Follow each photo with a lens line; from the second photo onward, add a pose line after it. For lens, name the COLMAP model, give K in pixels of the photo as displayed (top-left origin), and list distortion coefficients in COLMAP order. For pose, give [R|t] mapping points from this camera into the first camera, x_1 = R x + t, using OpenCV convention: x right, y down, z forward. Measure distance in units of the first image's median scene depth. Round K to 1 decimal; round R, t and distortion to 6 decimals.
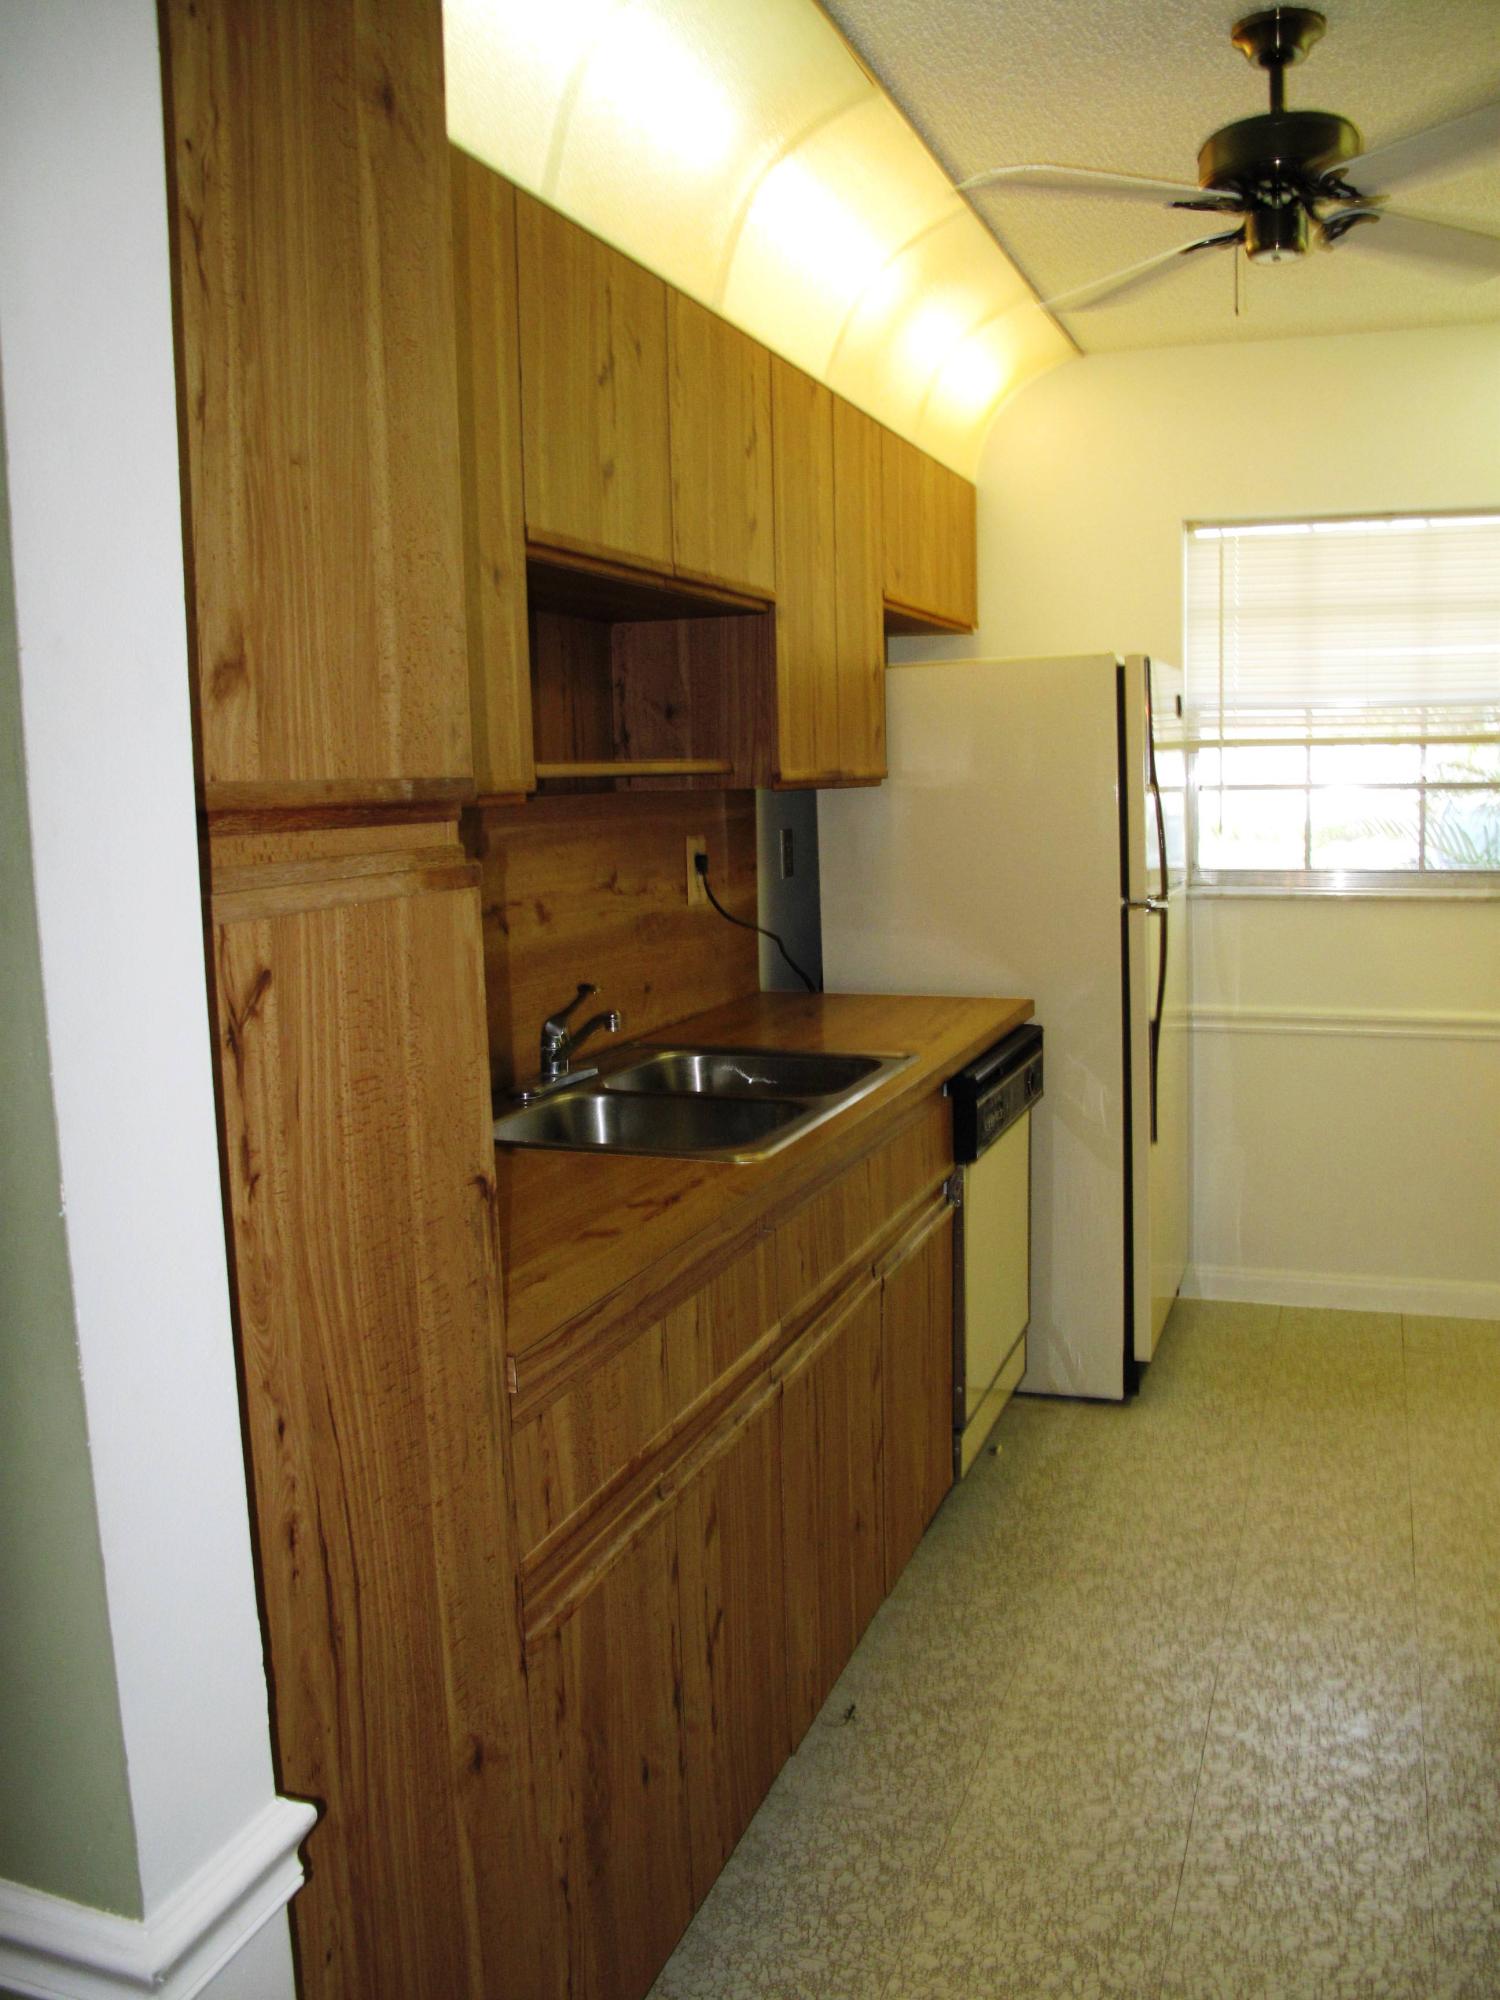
lens RADIAL K [[1677.0, 0, 768.9], [0, 1677.0, 1011.2], [0, 0, 1]] dist [-0.149447, 0.107326]
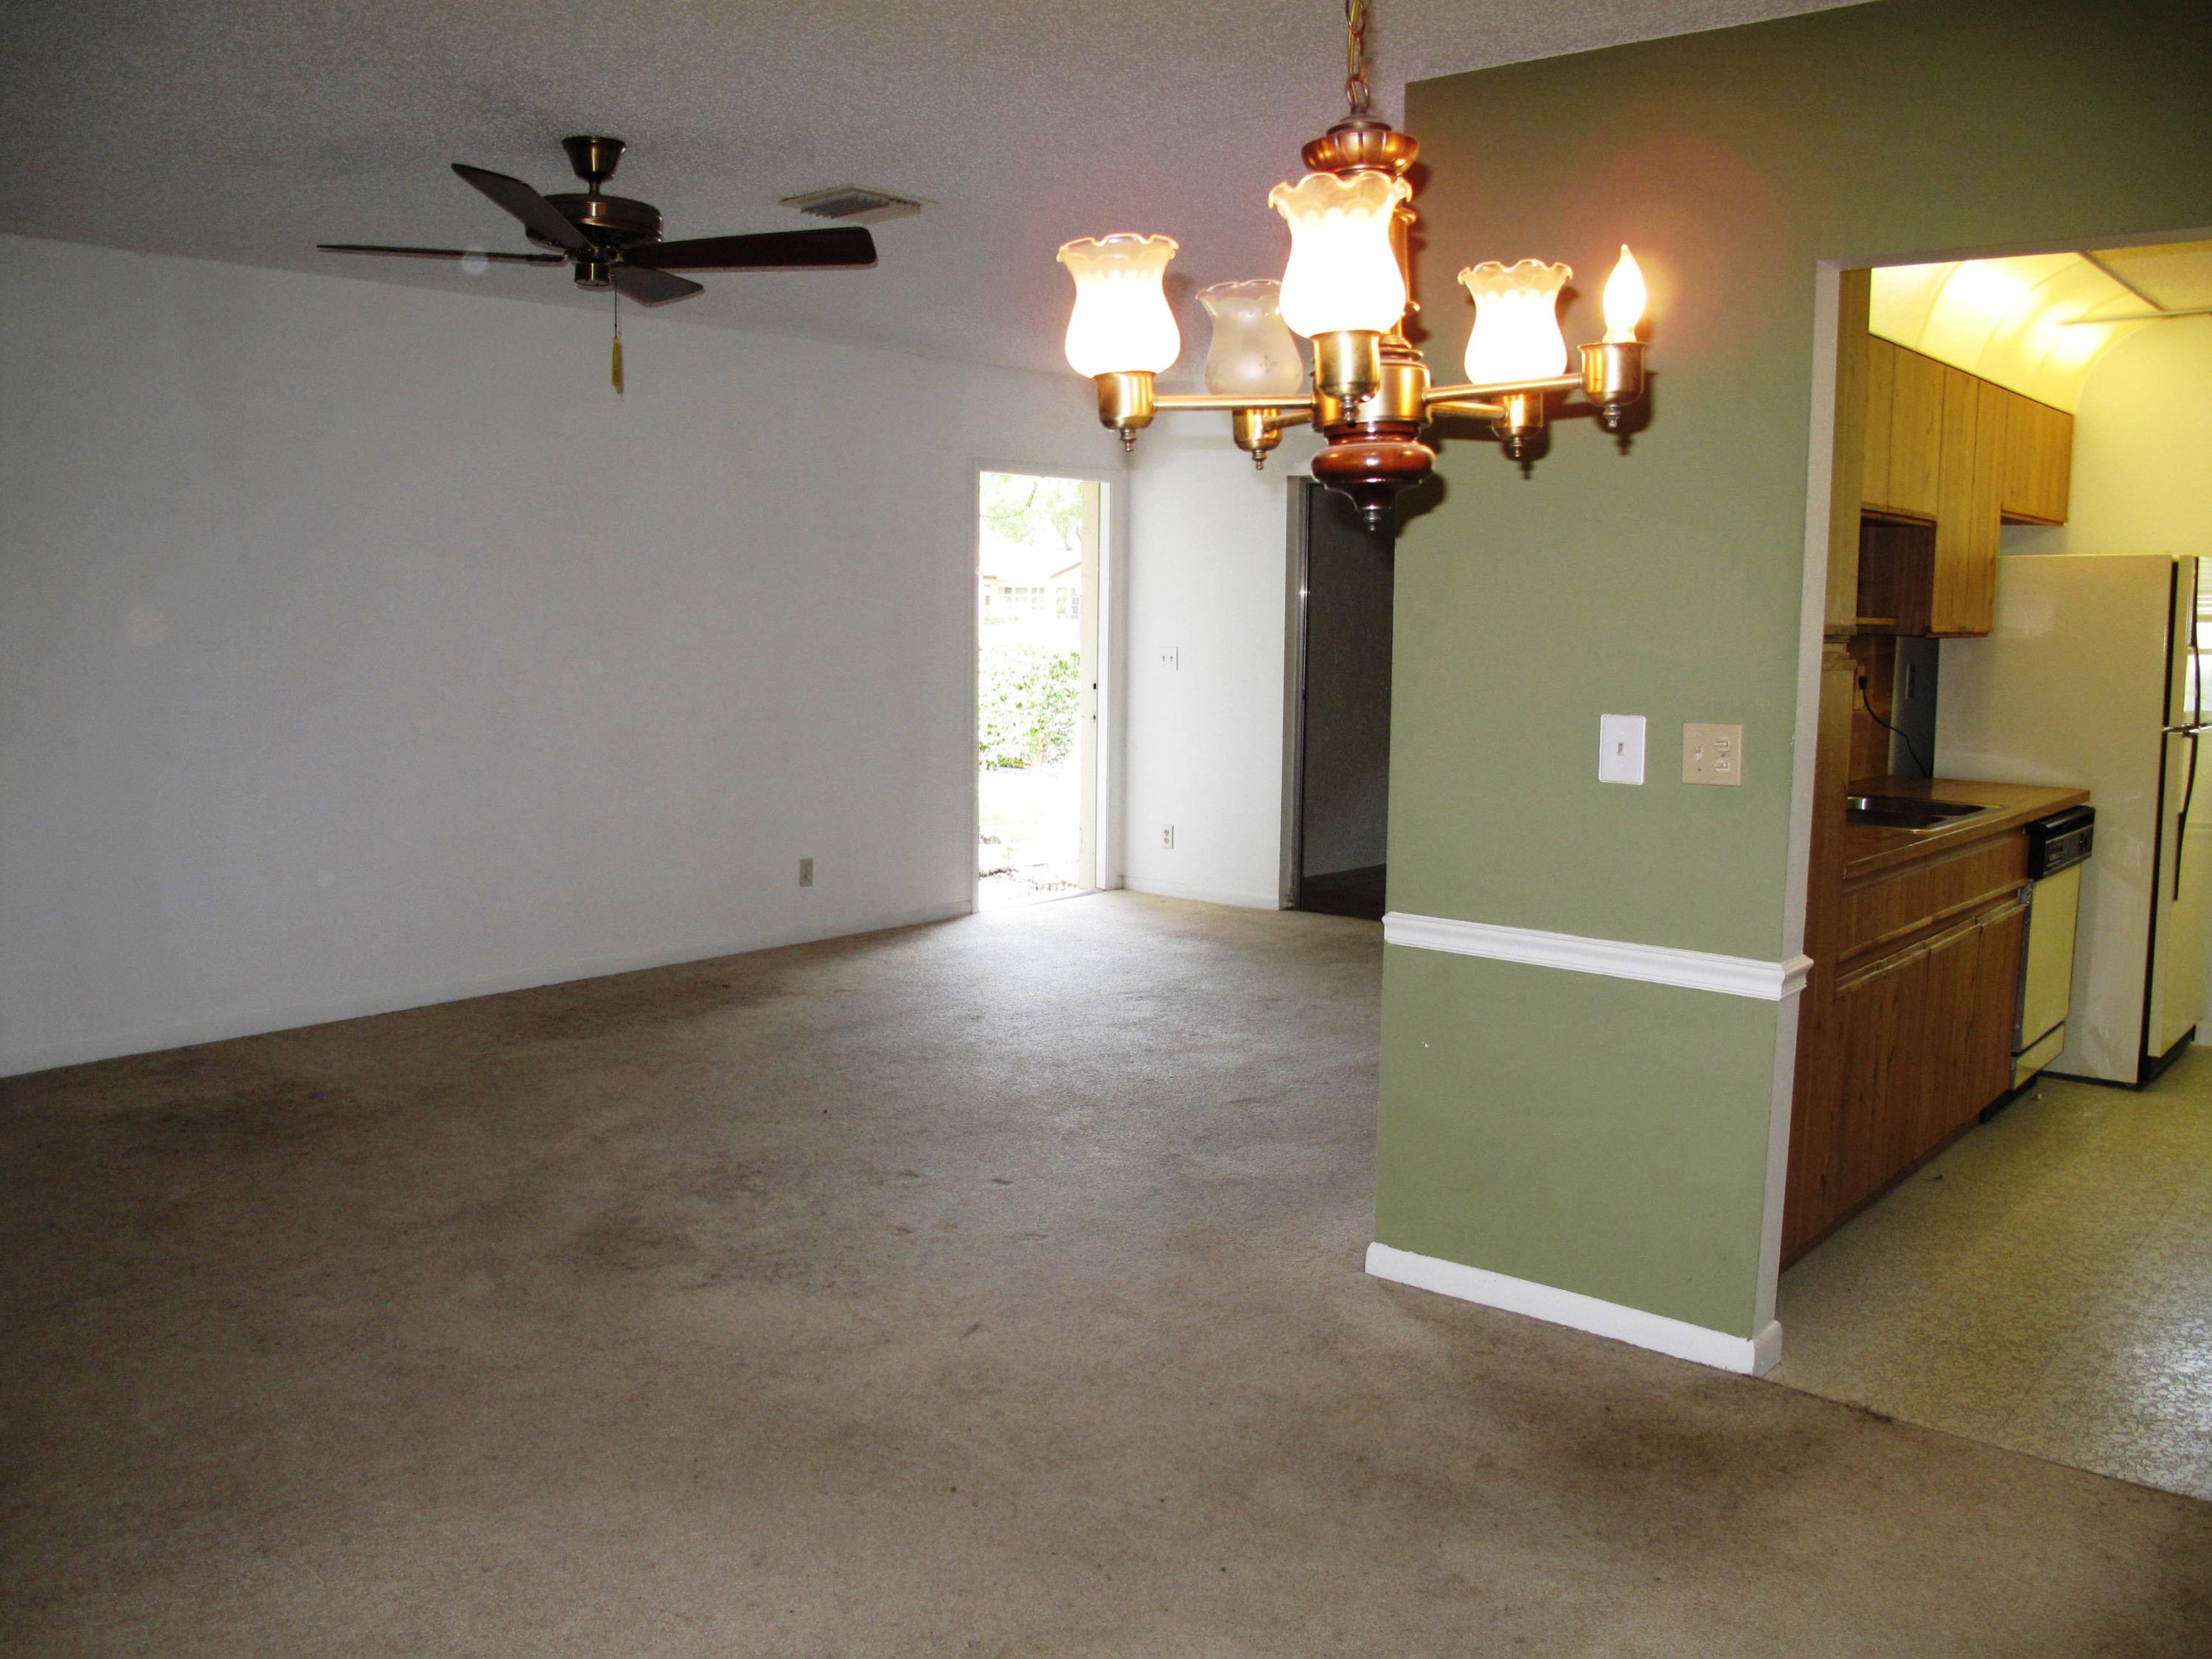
lens RADIAL K [[1854.8, 0, 1081.1], [0, 1854.8, 840.5], [0, 0, 1]] dist [-0.149447, 0.107326]
pose [[0.932424, 0.081126, -0.352142, -0.133826], [-0.085471, 0.996335, 0.003220, 0.131559], [0.351113, 0.027095, 0.935941, -0.934085]]
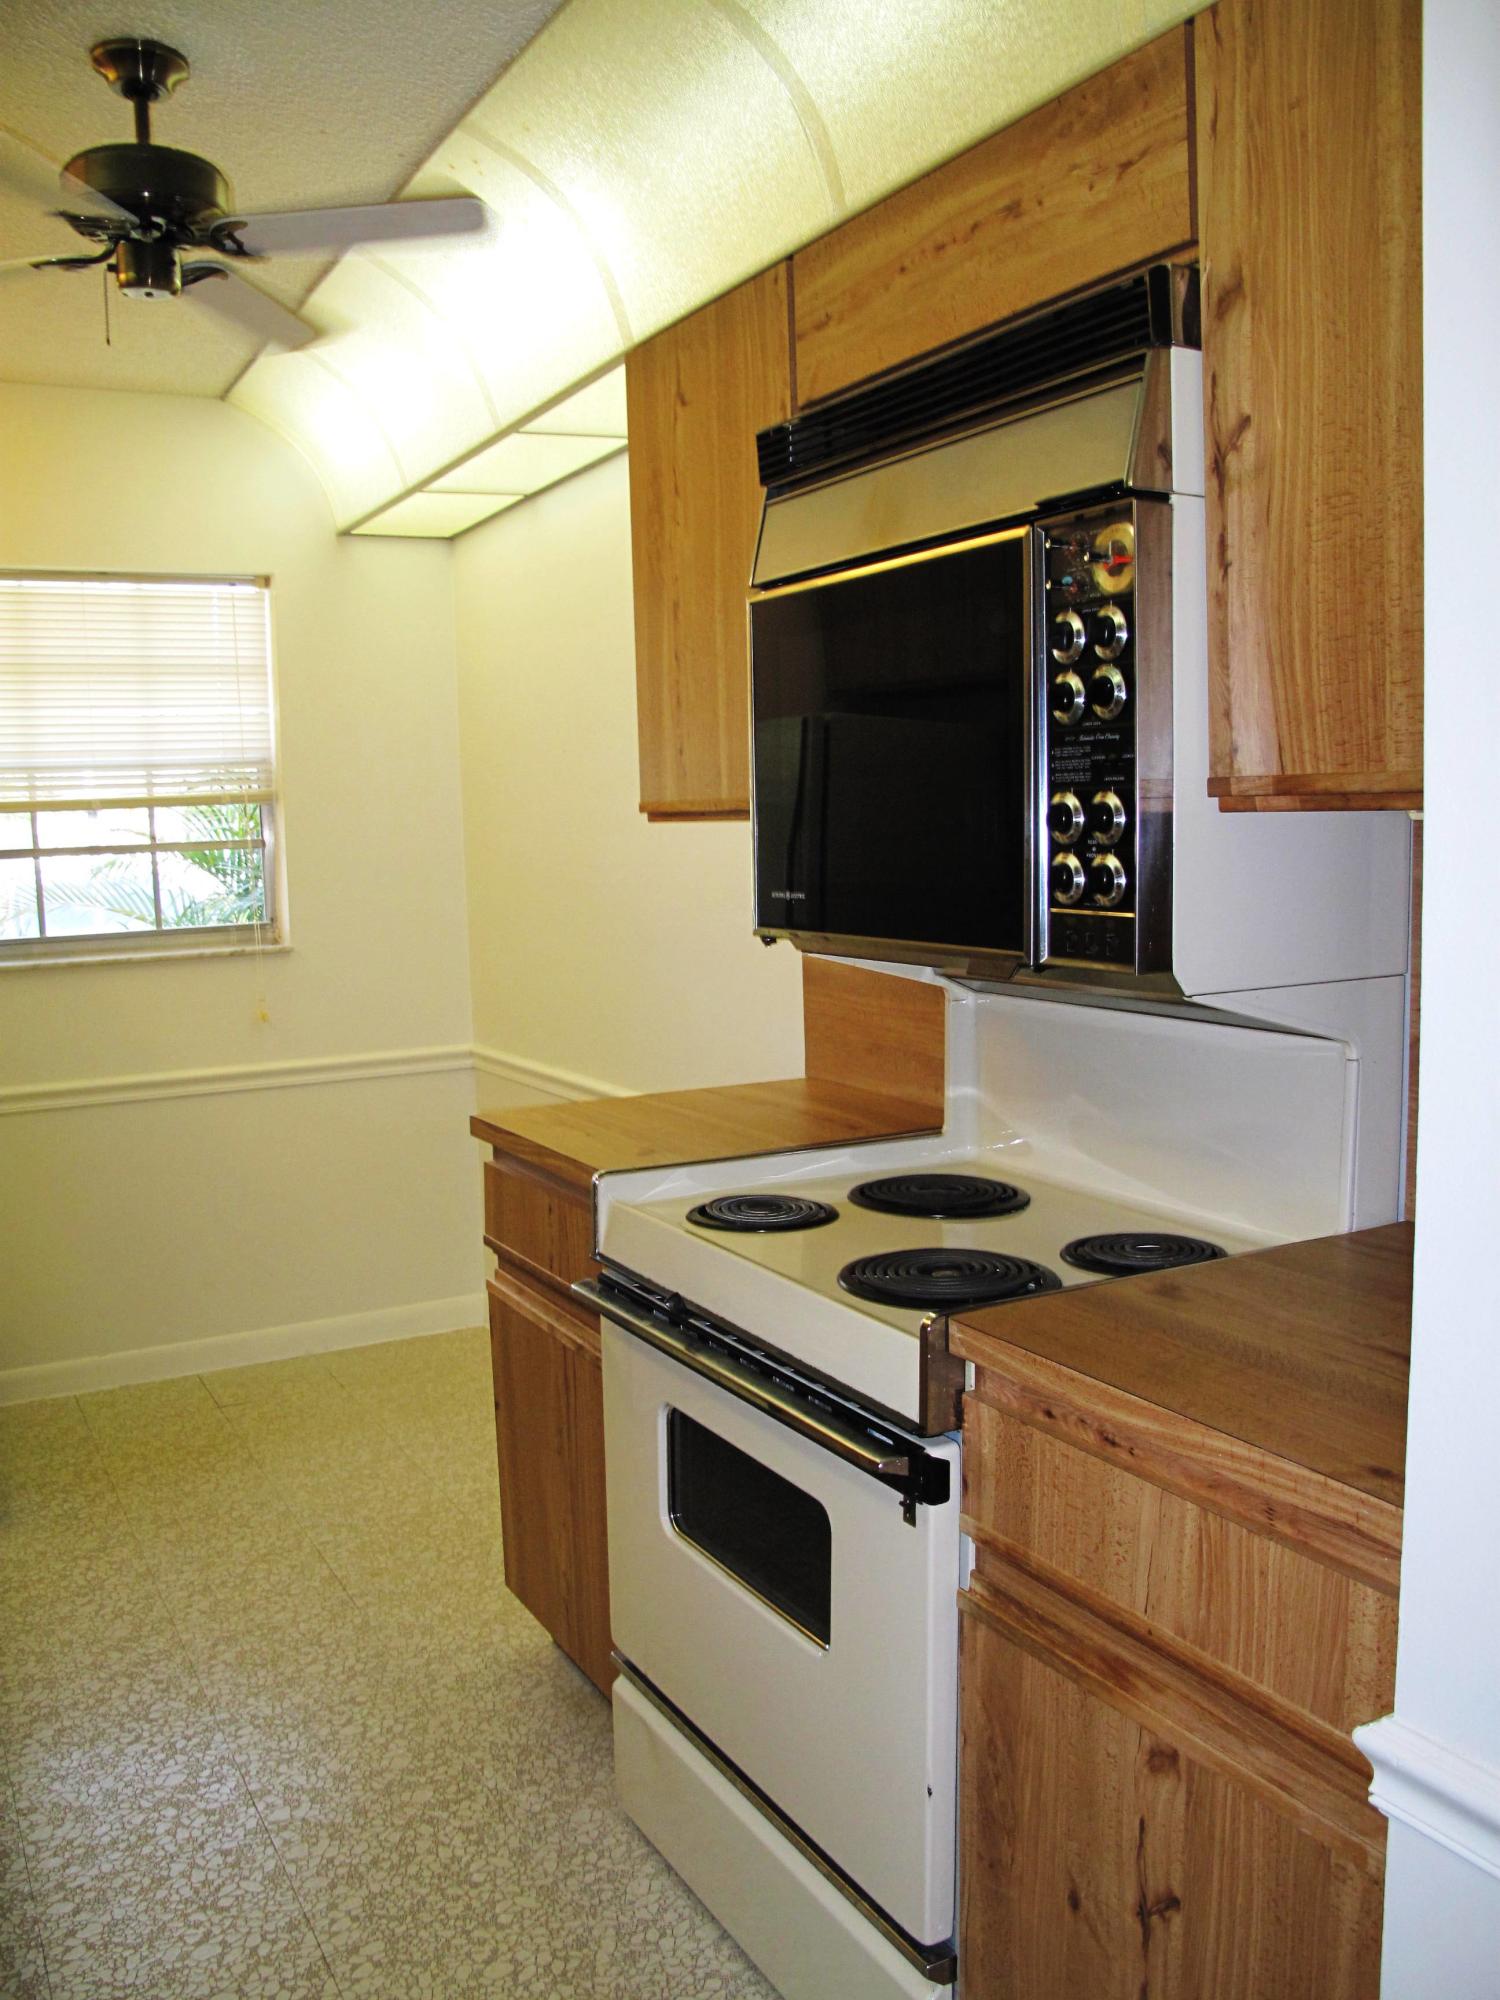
lens RADIAL K [[1677.0, 0, 763.8], [0, 1677.0, 1010.1], [0, 0, 1]] dist [-0.149447, 0.107326]
pose [[0.657019, -0.082929, 0.749299, -0.173182], [0.120162, 0.992744, 0.004510, 0.001927], [-0.744236, 0.087074, 0.662217, 0.099567]]
